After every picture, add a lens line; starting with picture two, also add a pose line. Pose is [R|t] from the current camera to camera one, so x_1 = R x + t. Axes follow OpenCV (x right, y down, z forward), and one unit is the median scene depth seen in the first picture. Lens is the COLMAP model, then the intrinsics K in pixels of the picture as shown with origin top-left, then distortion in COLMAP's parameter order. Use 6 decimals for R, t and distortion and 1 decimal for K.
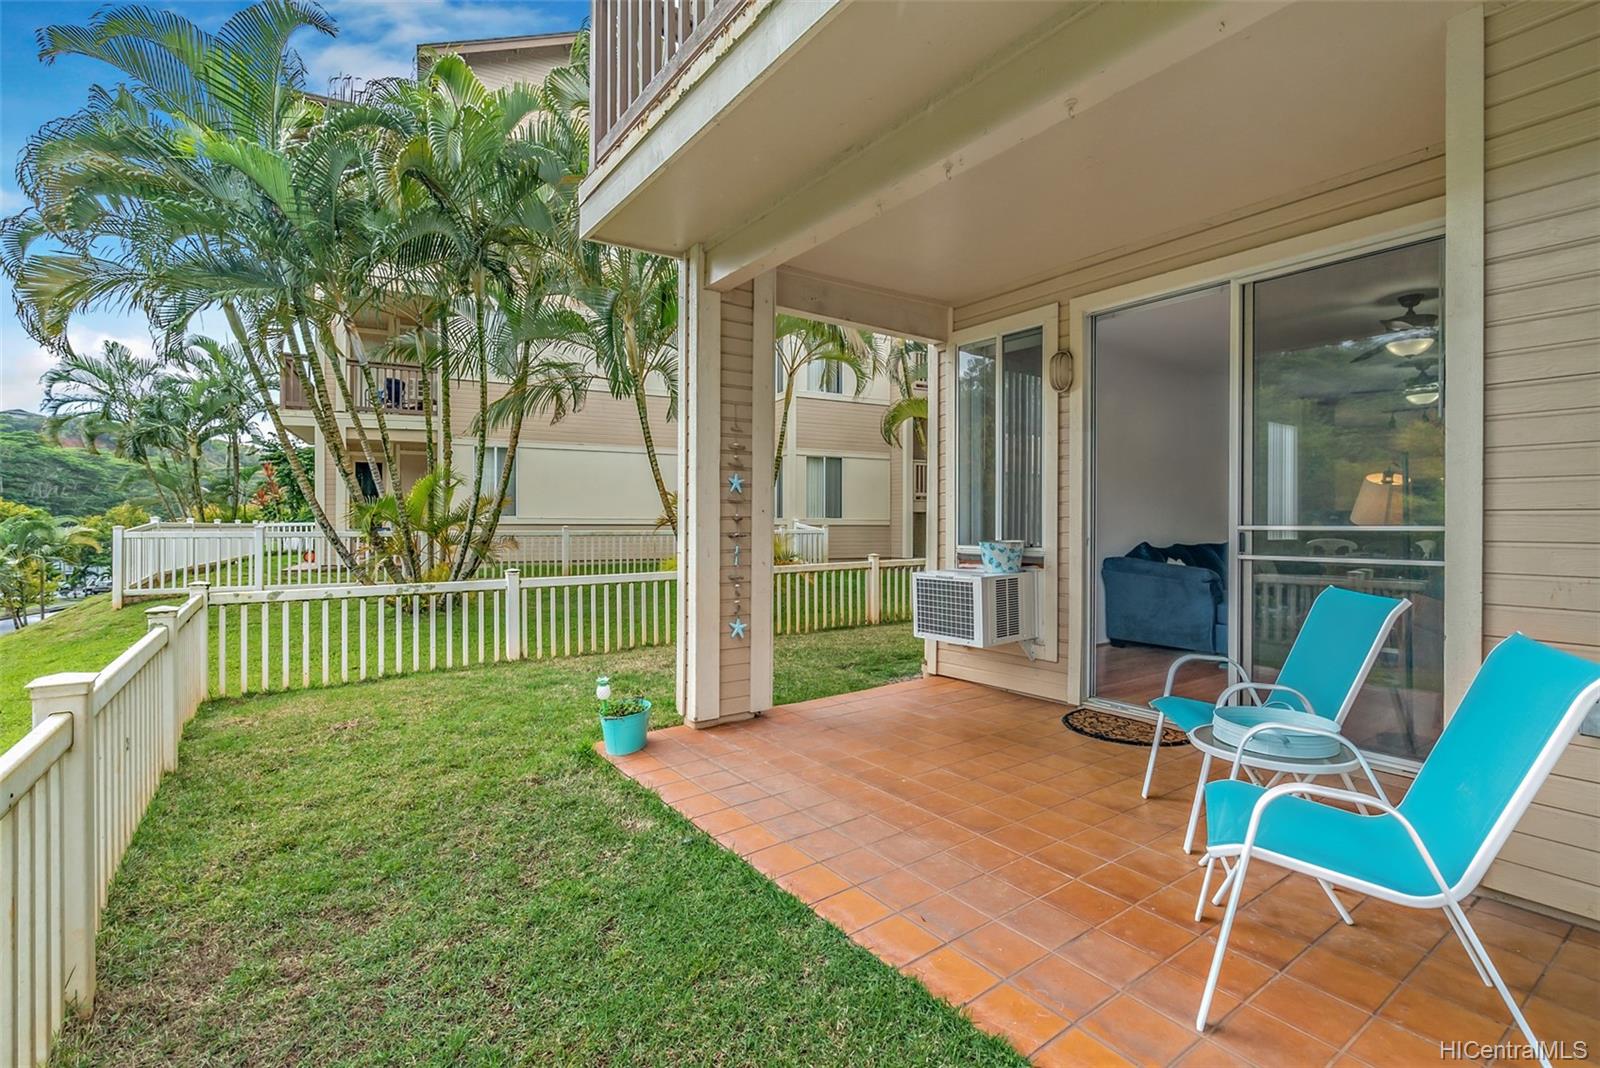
lens RADIAL K [[729.5, 0, 798.6], [0, 729.5, 529.0], [0, 0, 1]] dist [-0.001011, -0.000180]
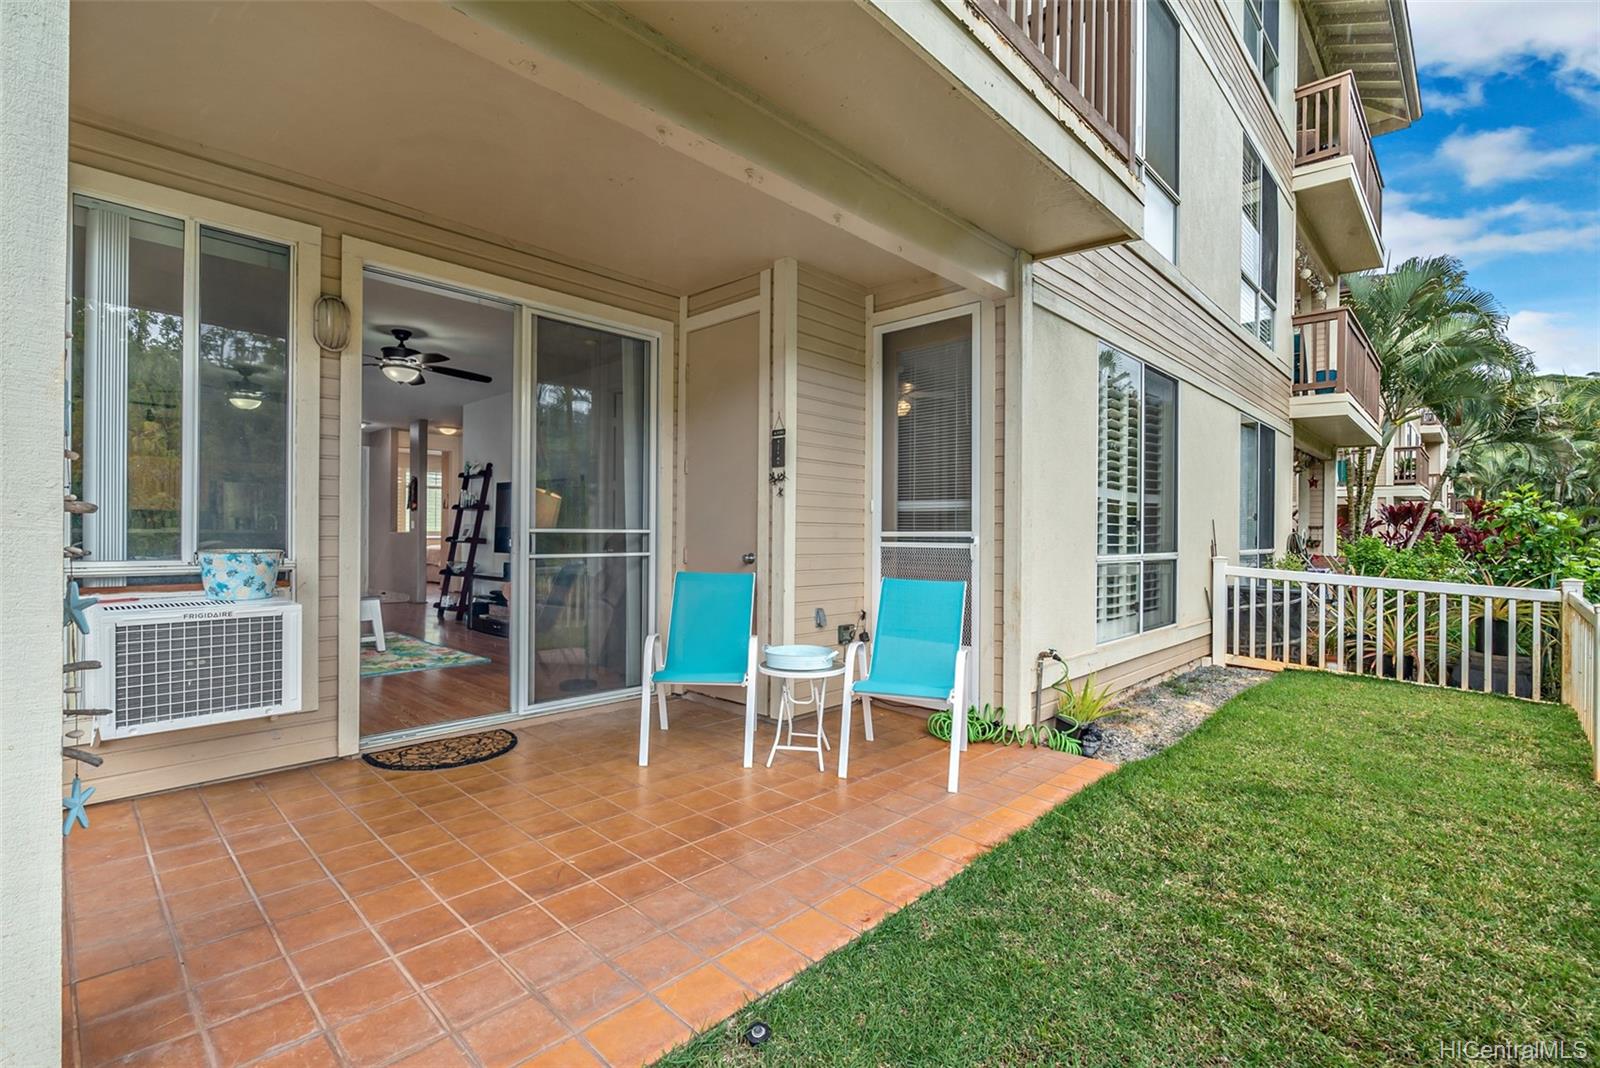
lens RADIAL K [[722.9, 0, 797.9], [0, 722.9, 541.1], [0, 0, 1]] dist [-0.003435, -0.000631]
pose [[-0.183639, -0.015885, 0.982865, -0.625820], [-0.004705, 0.999872, 0.015281, -0.005231], [-0.982982, -0.001818, -0.183691, 0.885126]]
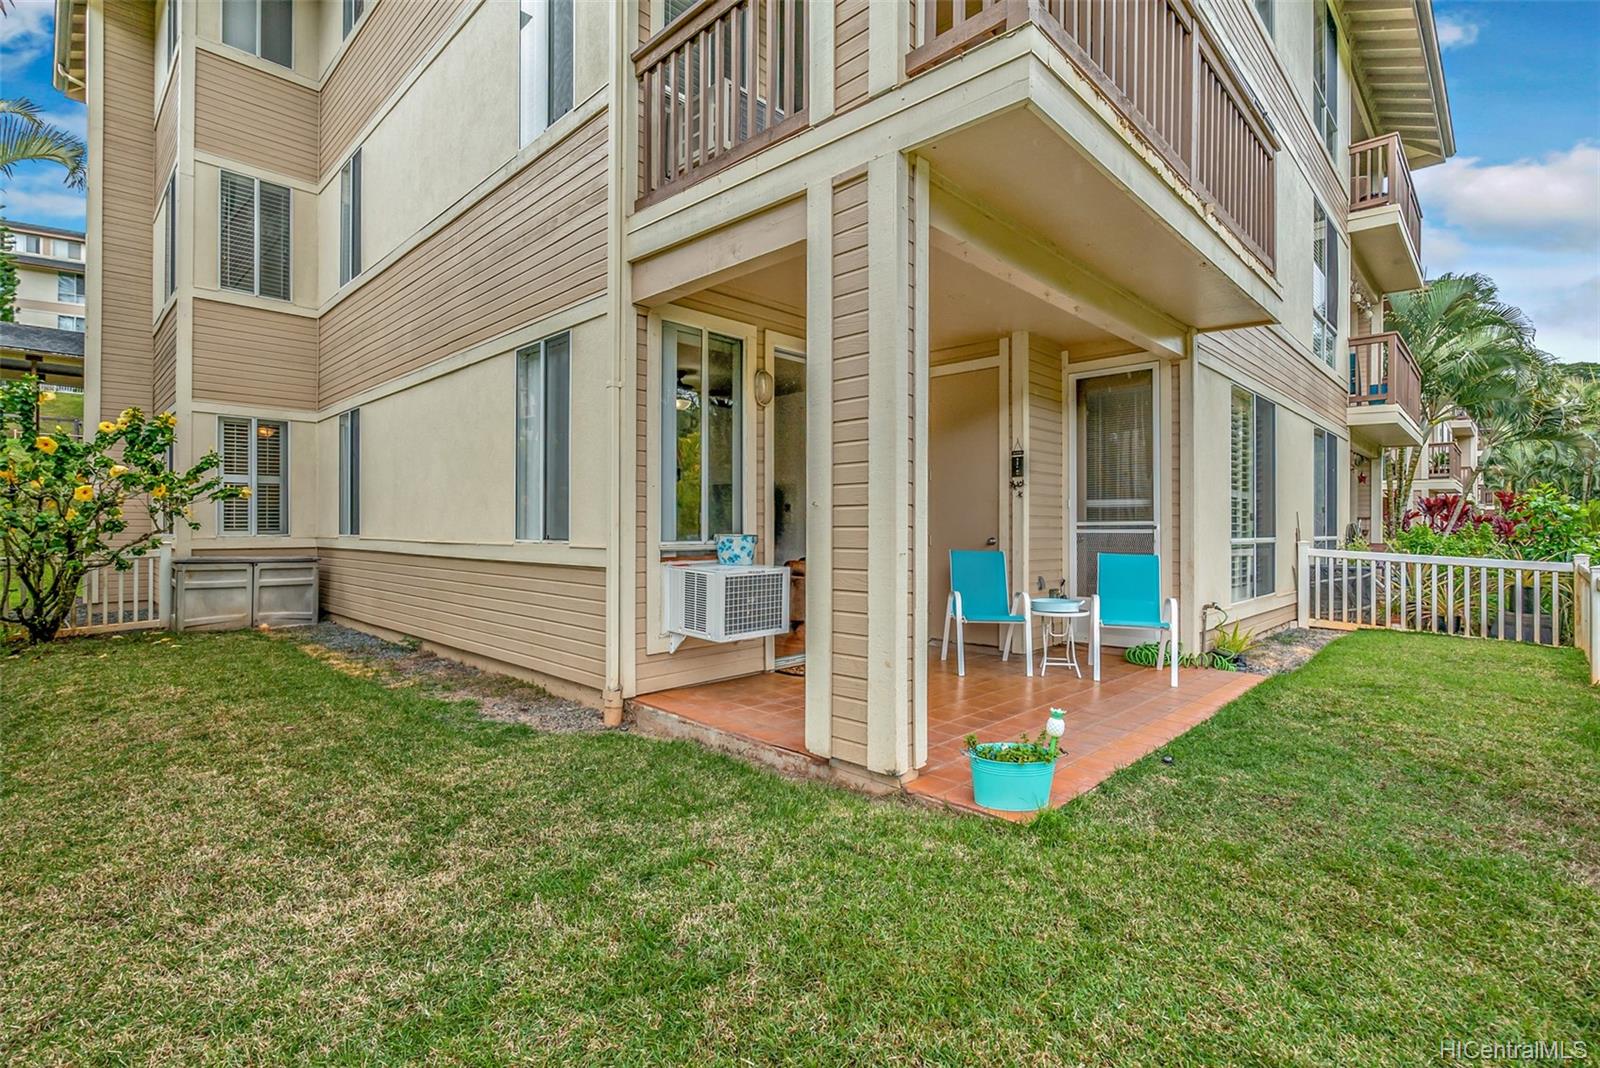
lens RADIAL K [[742.0, 0, 800.0], [0, 742.0, 534.0], [0, 0, 1]] dist [-0.003274, -0.000607]
pose [[-0.176820, -0.010511, 0.984187, -1.098019], [0.001677, 0.999938, 0.010980, 0.005777], [-0.984242, 0.003592, -0.176791, 1.541323]]
